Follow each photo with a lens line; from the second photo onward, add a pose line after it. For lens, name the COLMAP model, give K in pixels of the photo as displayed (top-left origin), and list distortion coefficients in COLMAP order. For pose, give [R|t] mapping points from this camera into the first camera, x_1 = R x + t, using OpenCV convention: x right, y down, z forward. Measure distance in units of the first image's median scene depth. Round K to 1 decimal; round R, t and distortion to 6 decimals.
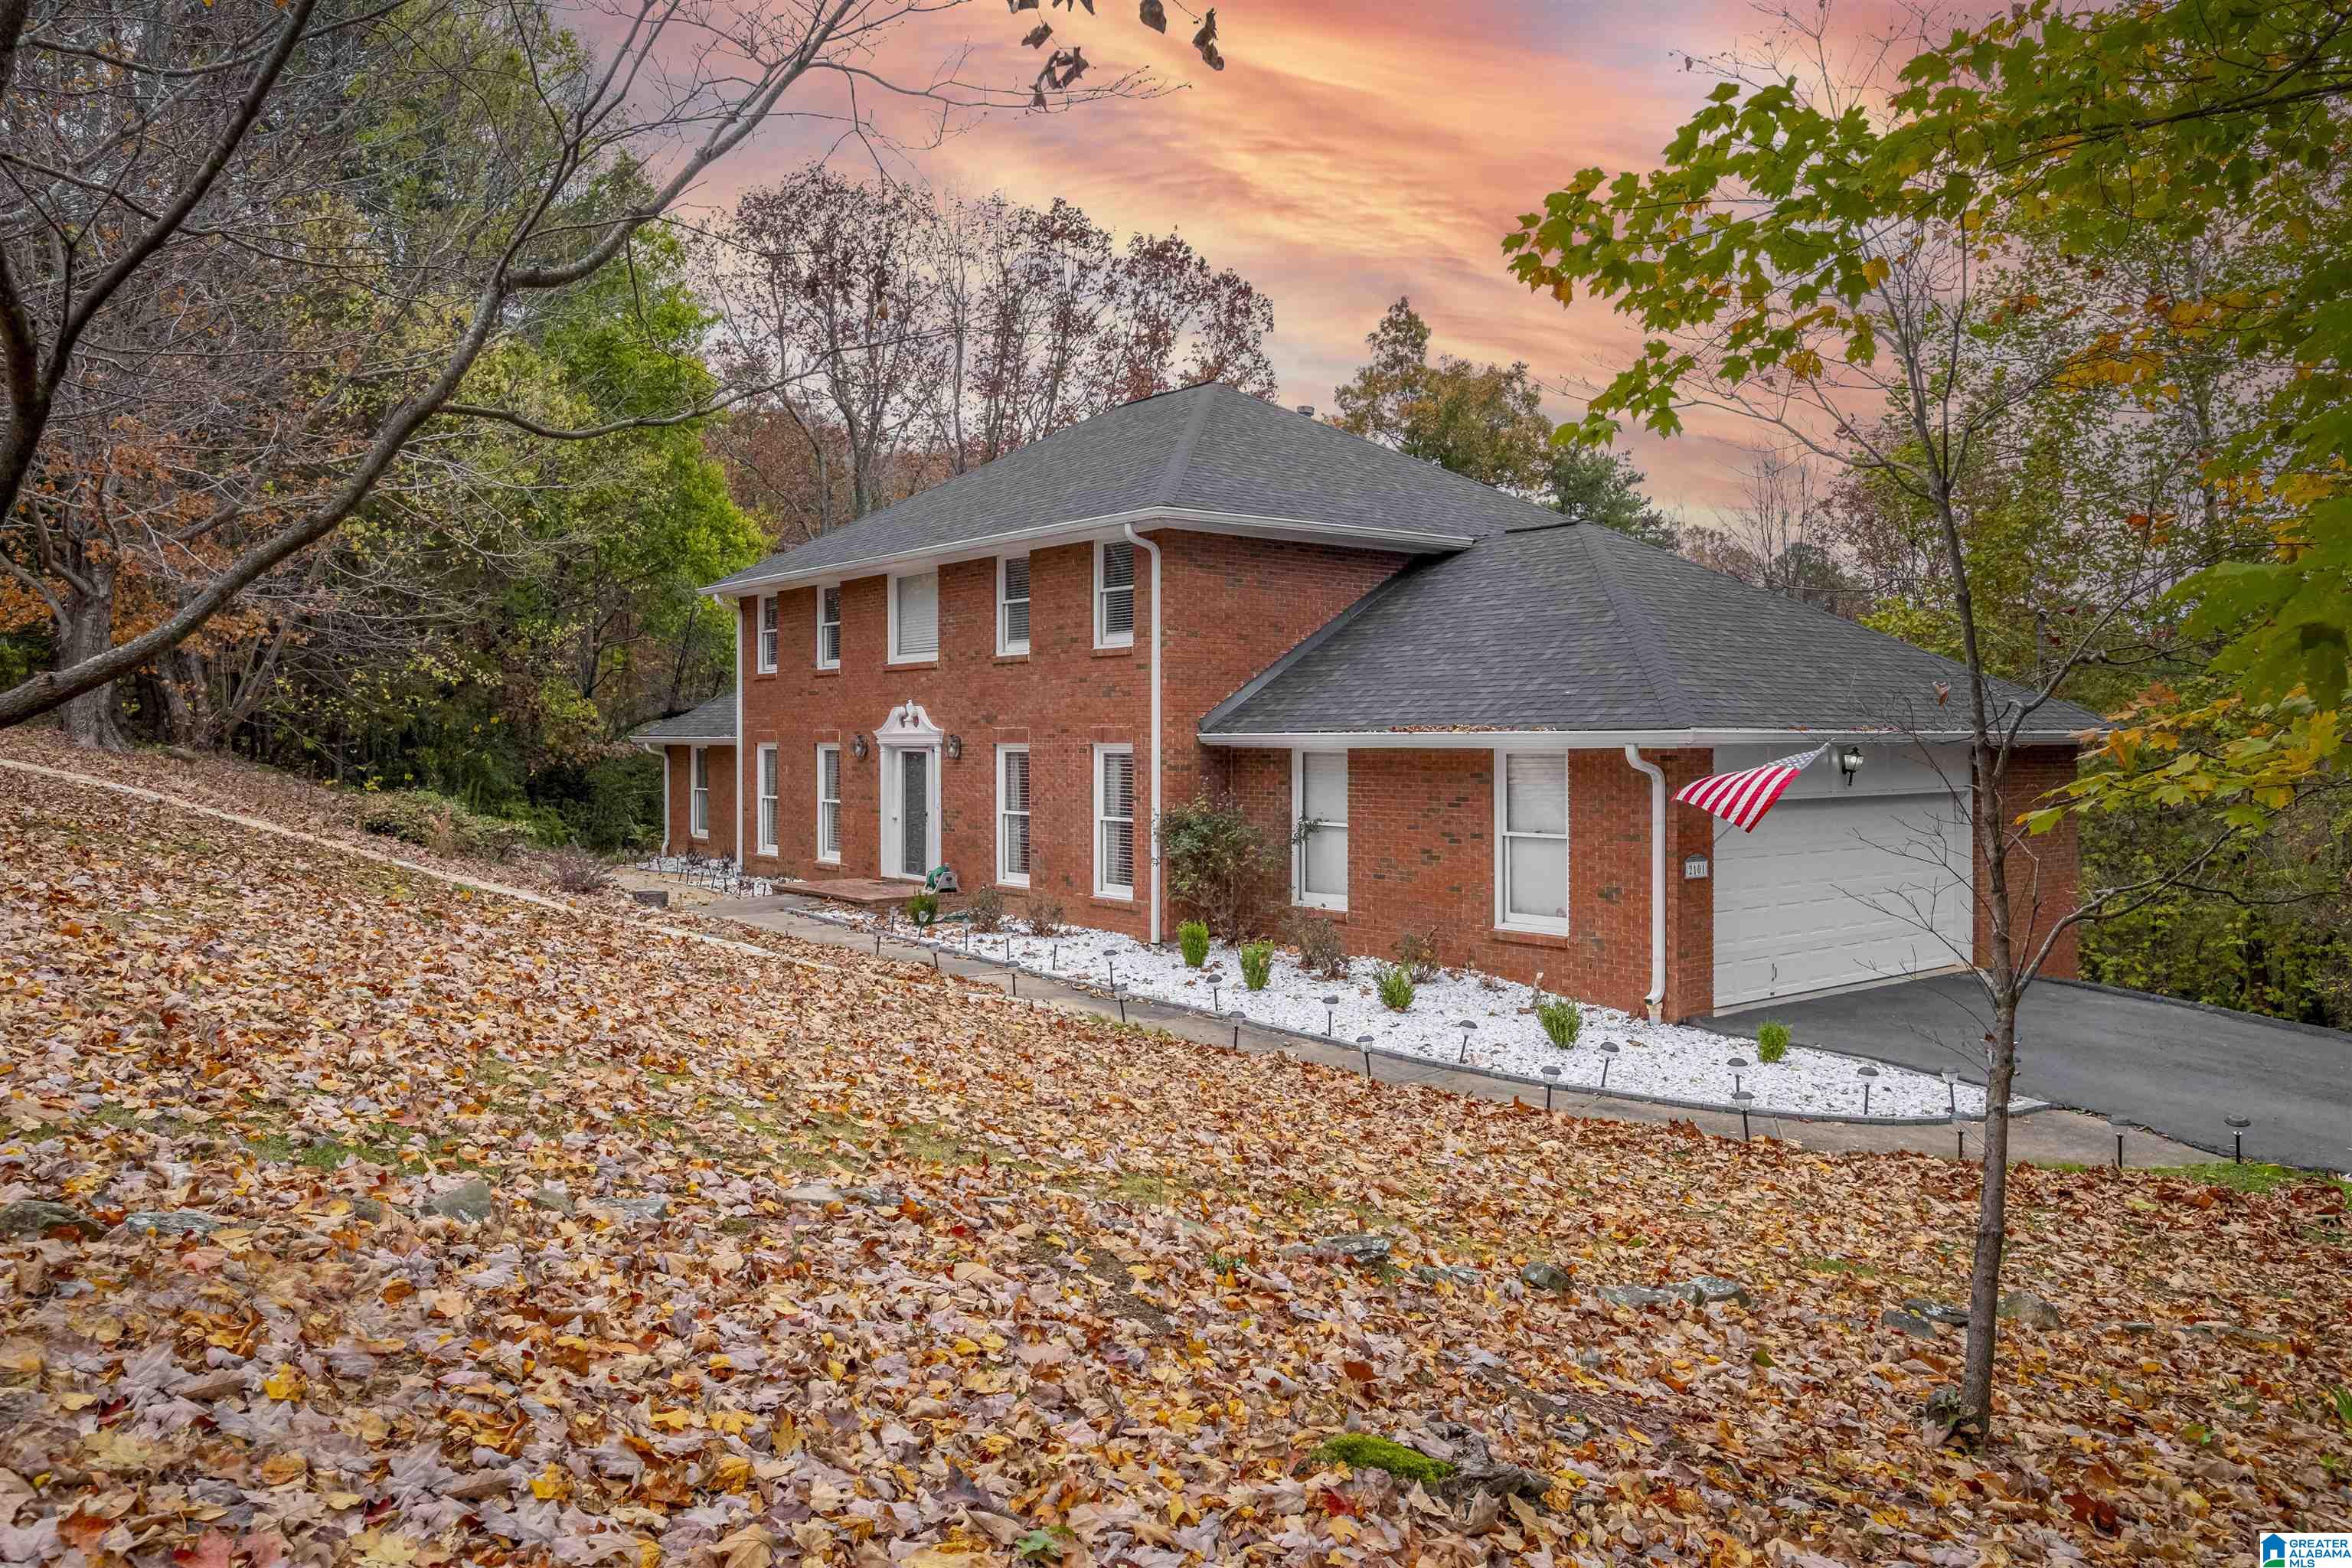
lens RADIAL K [[1648.2, 0, 1170.6], [0, 1648.2, 772.6], [0, 0, 1]] dist [-0.001044, 0.000416]
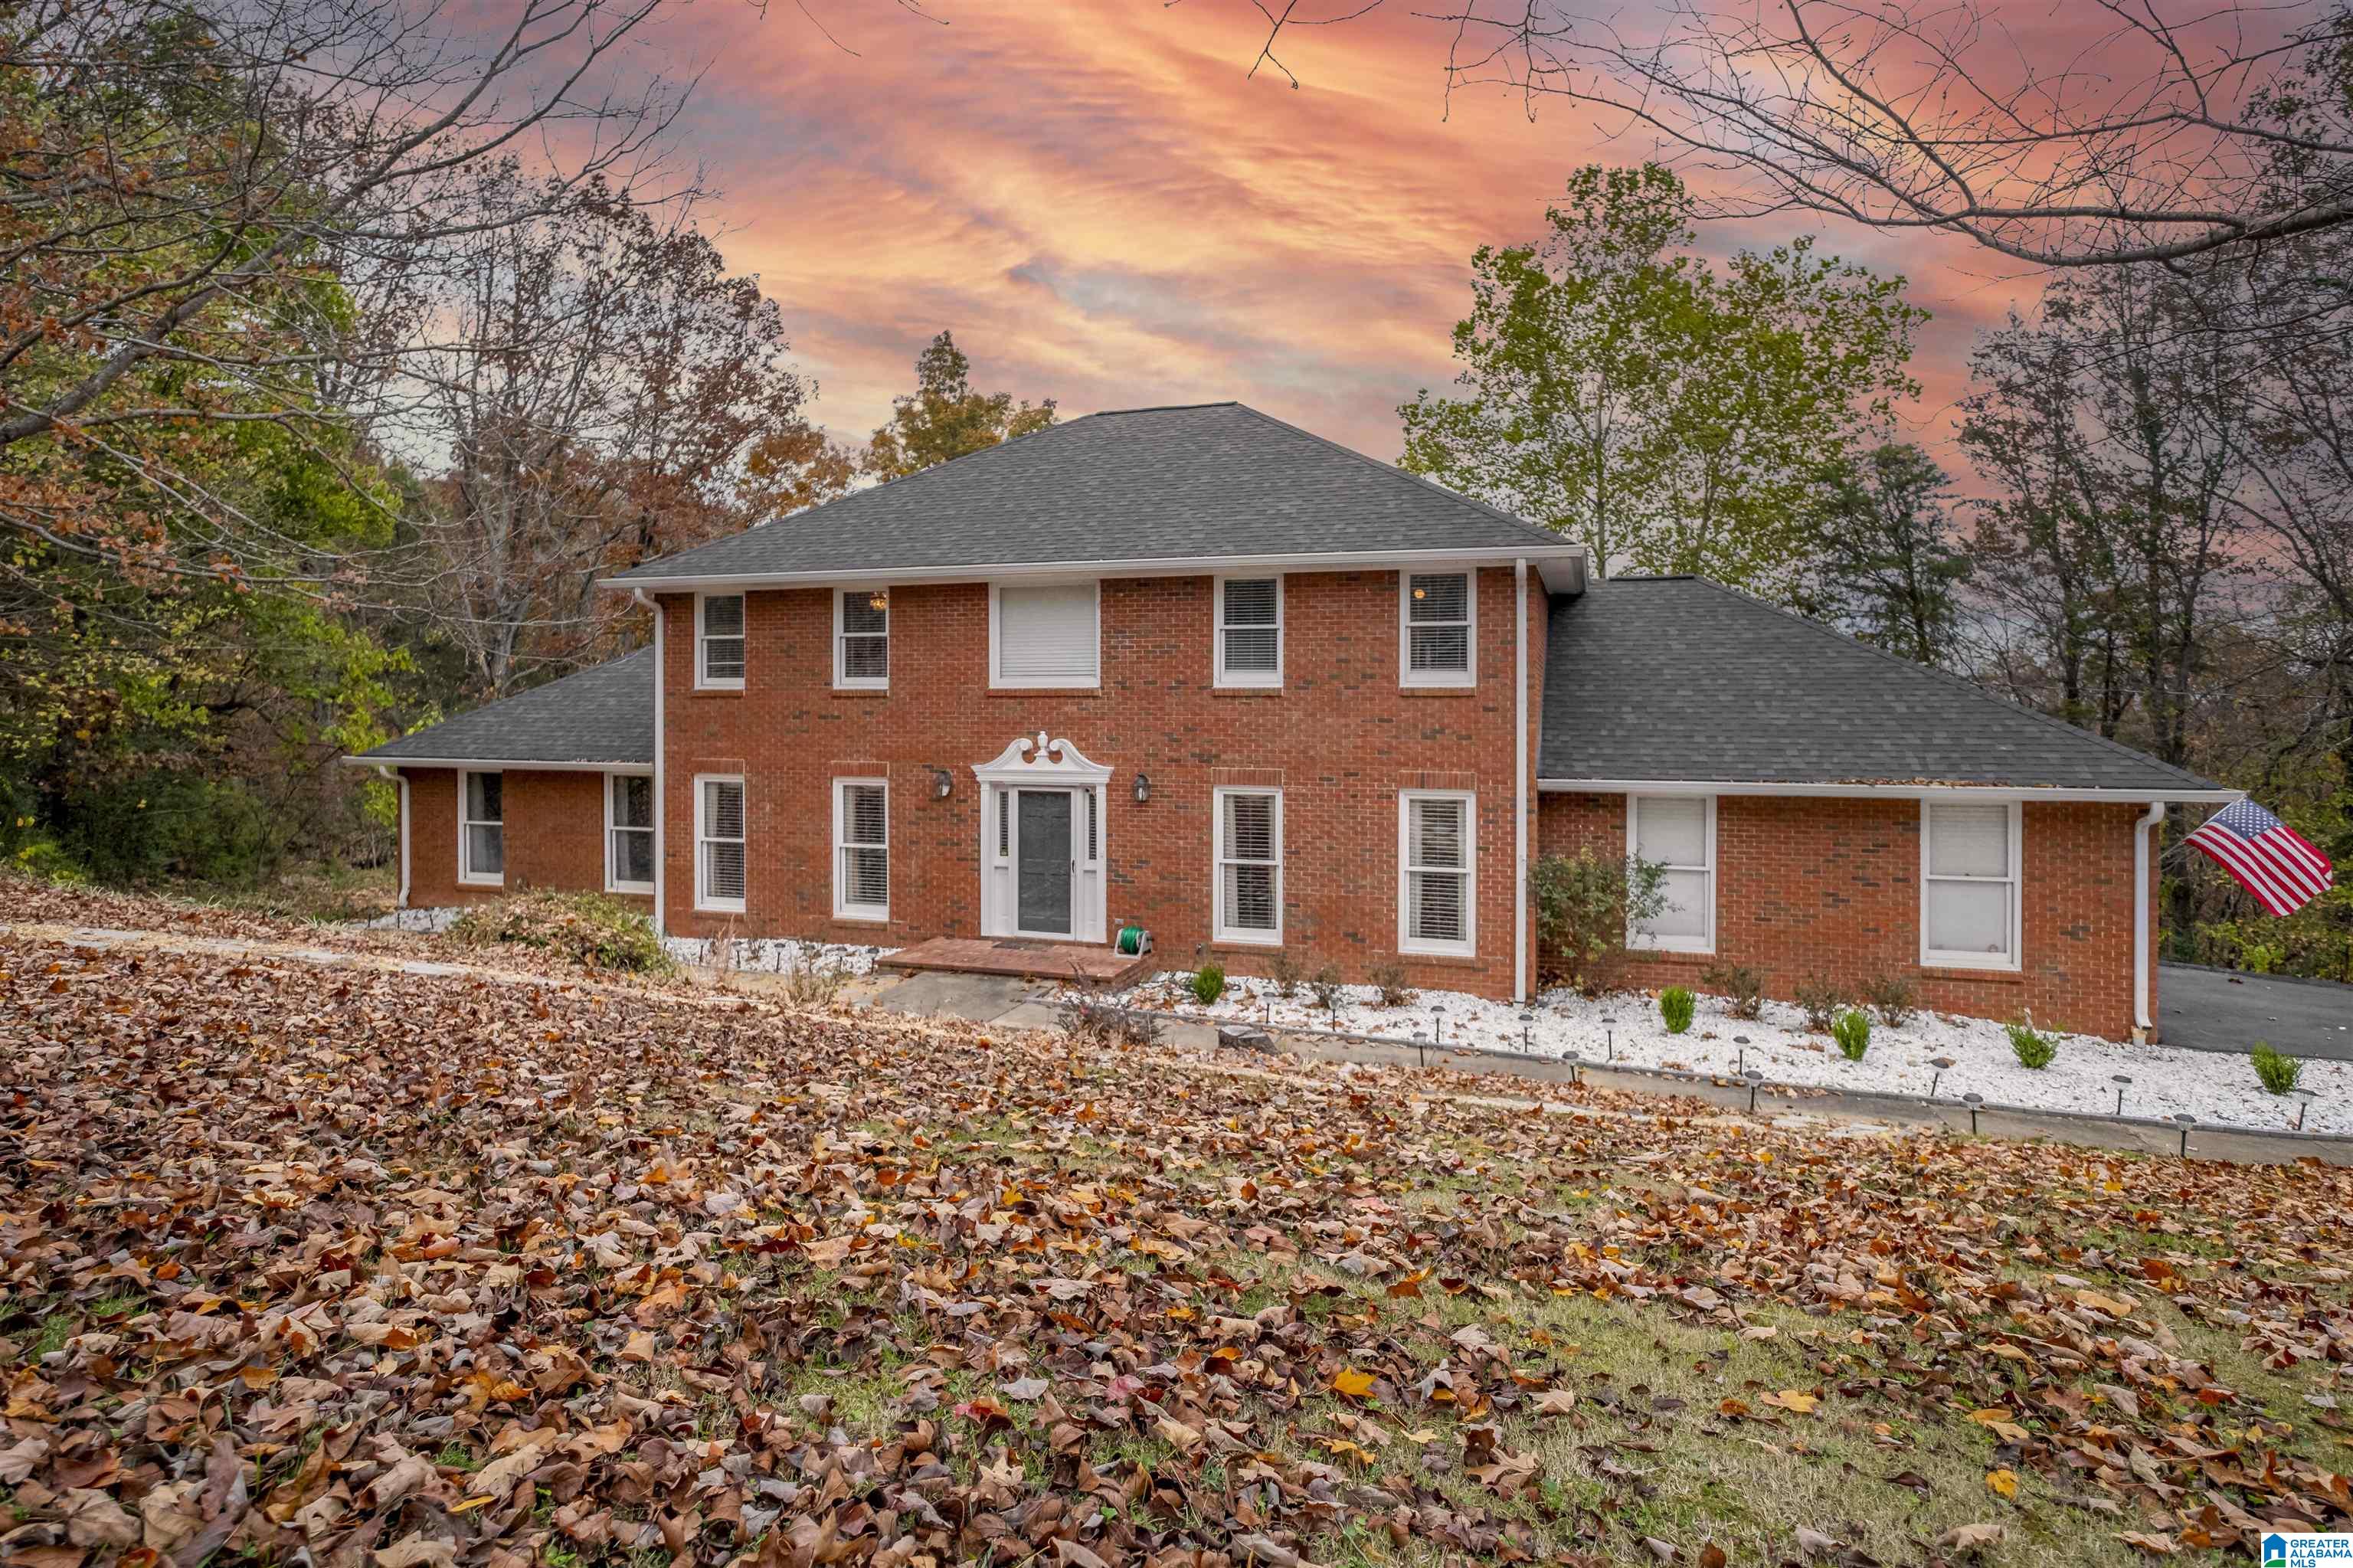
lens RADIAL K [[1323.2, 0, 1178.1], [0, 1323.2, 771.1], [0, 0, 1]] dist [-0.009668, -0.000332]
pose [[0.843838, -0.022937, 0.536108, -0.513910], [0.008577, 0.999535, 0.029264, -0.046949], [-0.536530, -0.020096, 0.843642, 0.413223]]
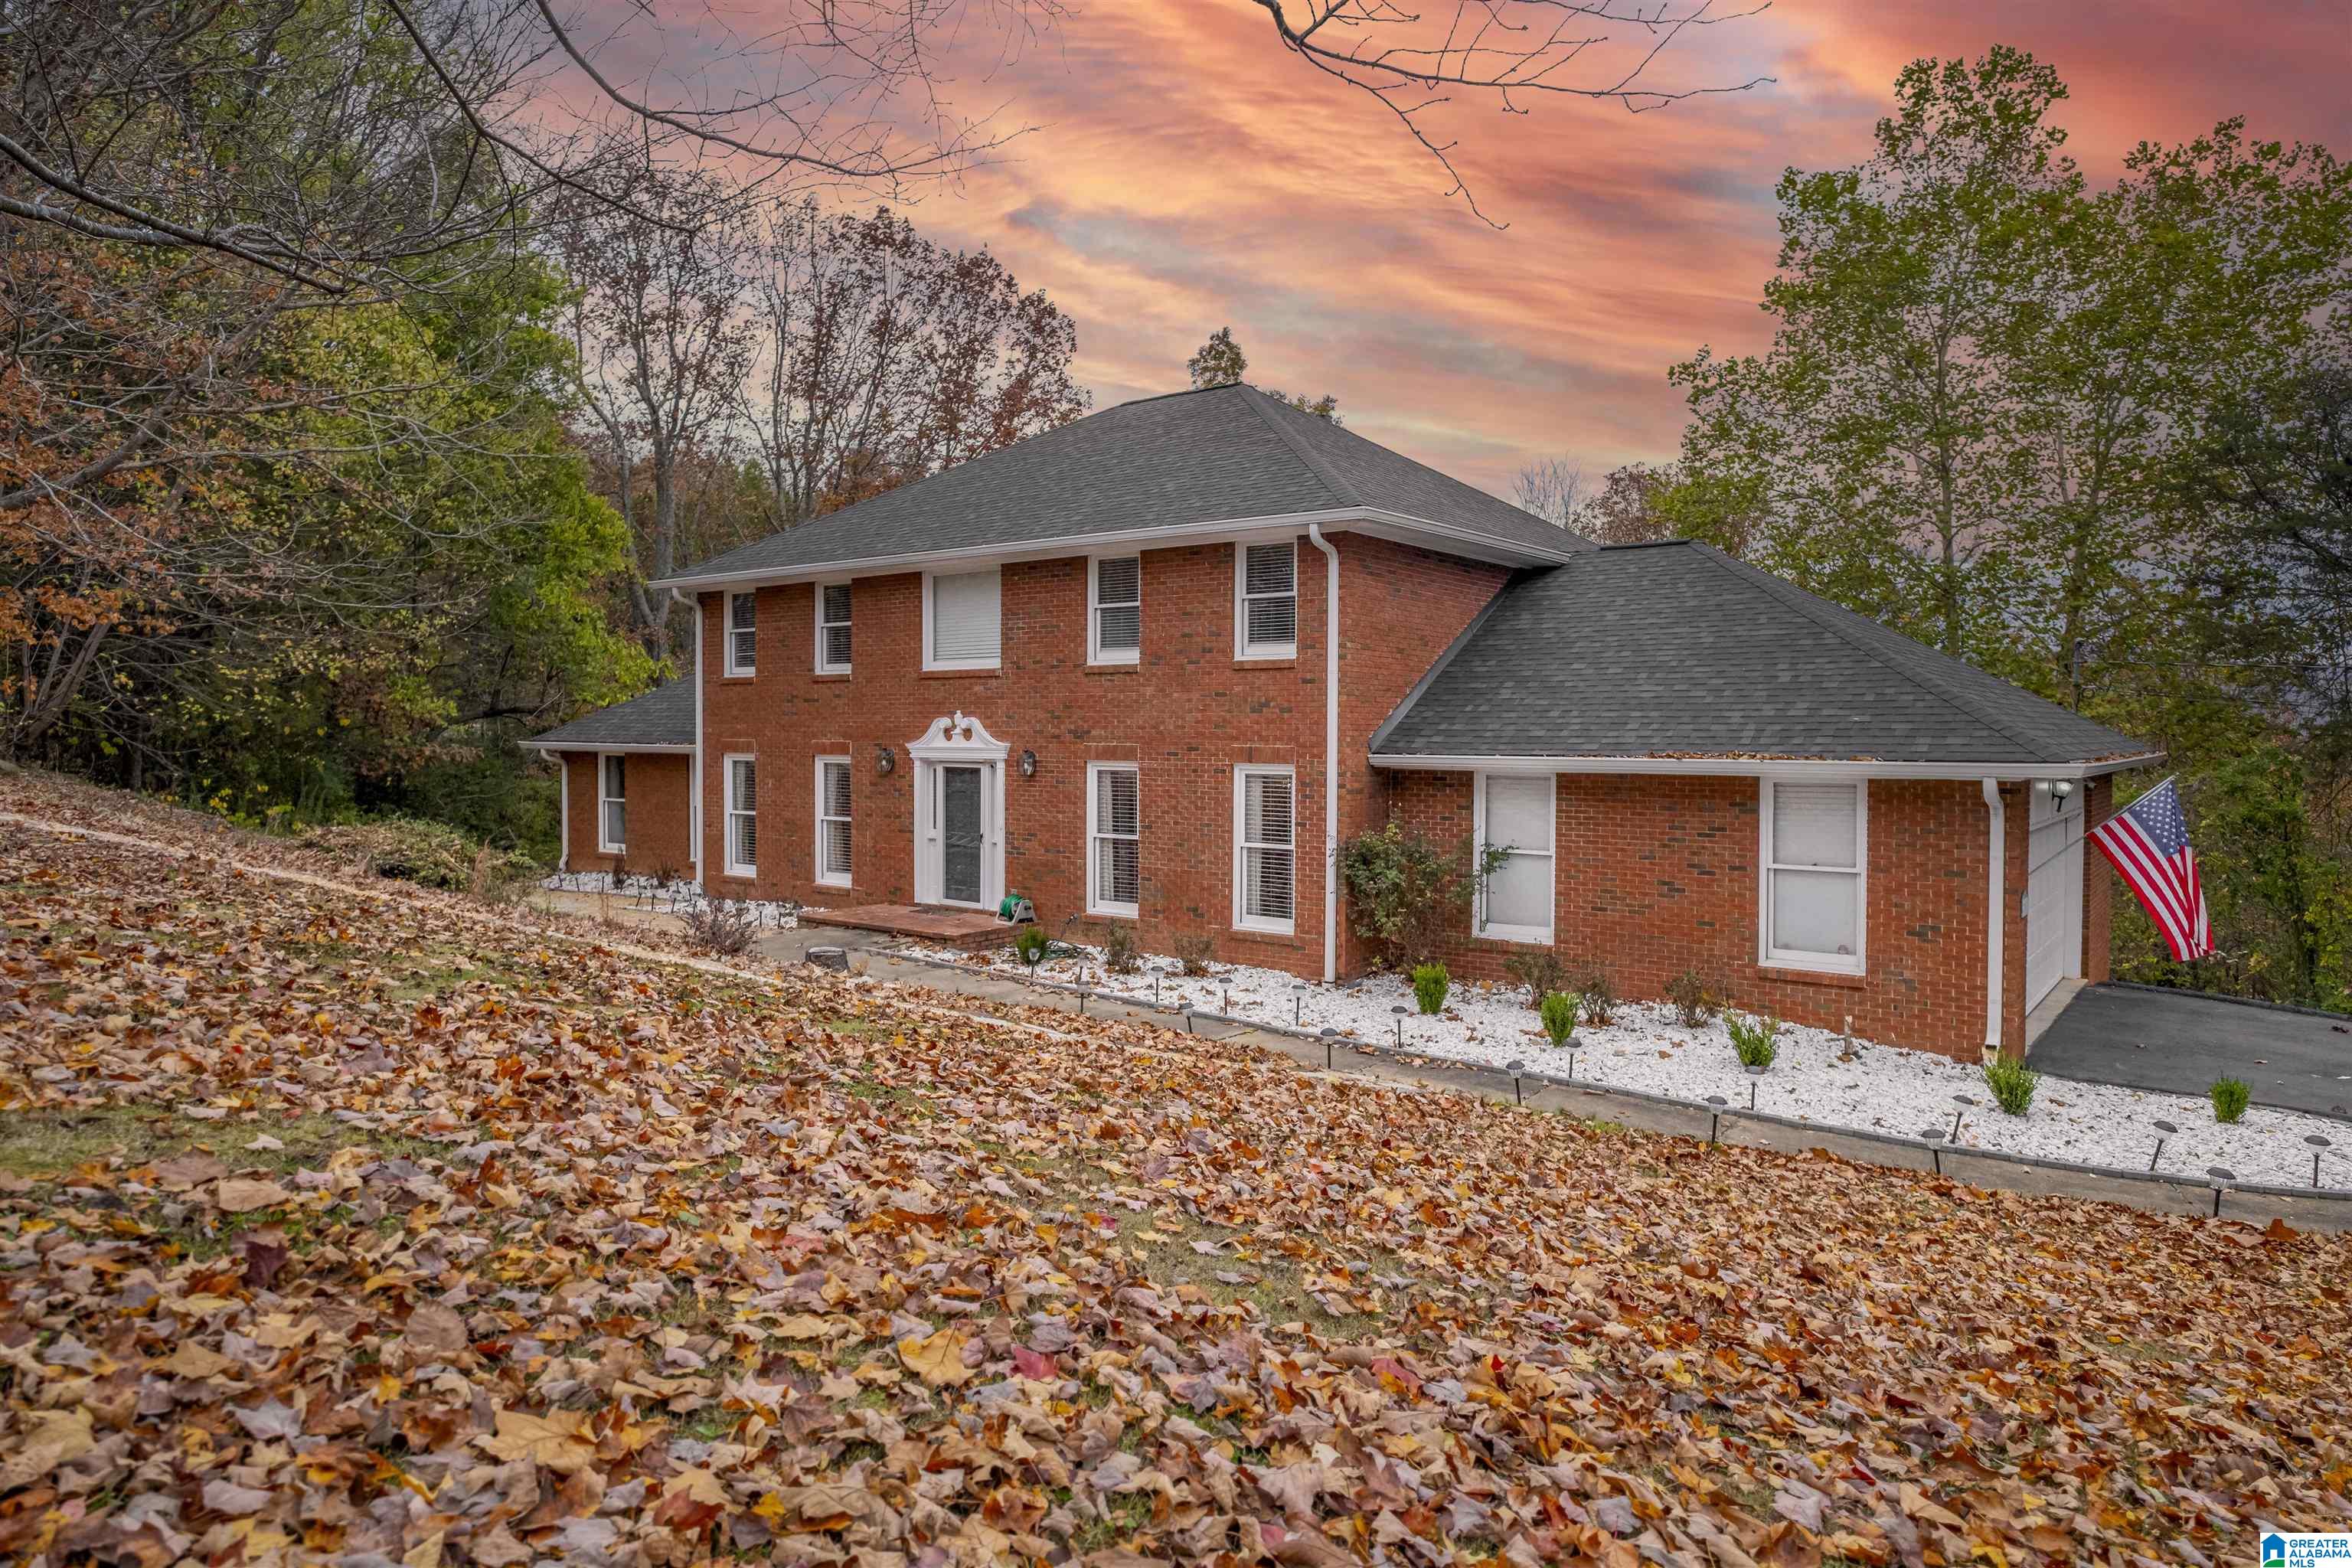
lens RADIAL K [[1443.5, 0, 1184.6], [0, 1443.5, 795.6], [0, 0, 1]] dist [-0.011961, 0.008787]
pose [[0.971504, -0.005756, 0.236953, -0.247346], [-0.000082, 0.999697, 0.024622, -0.018130], [-0.237023, -0.023940, 0.971209, 0.211123]]
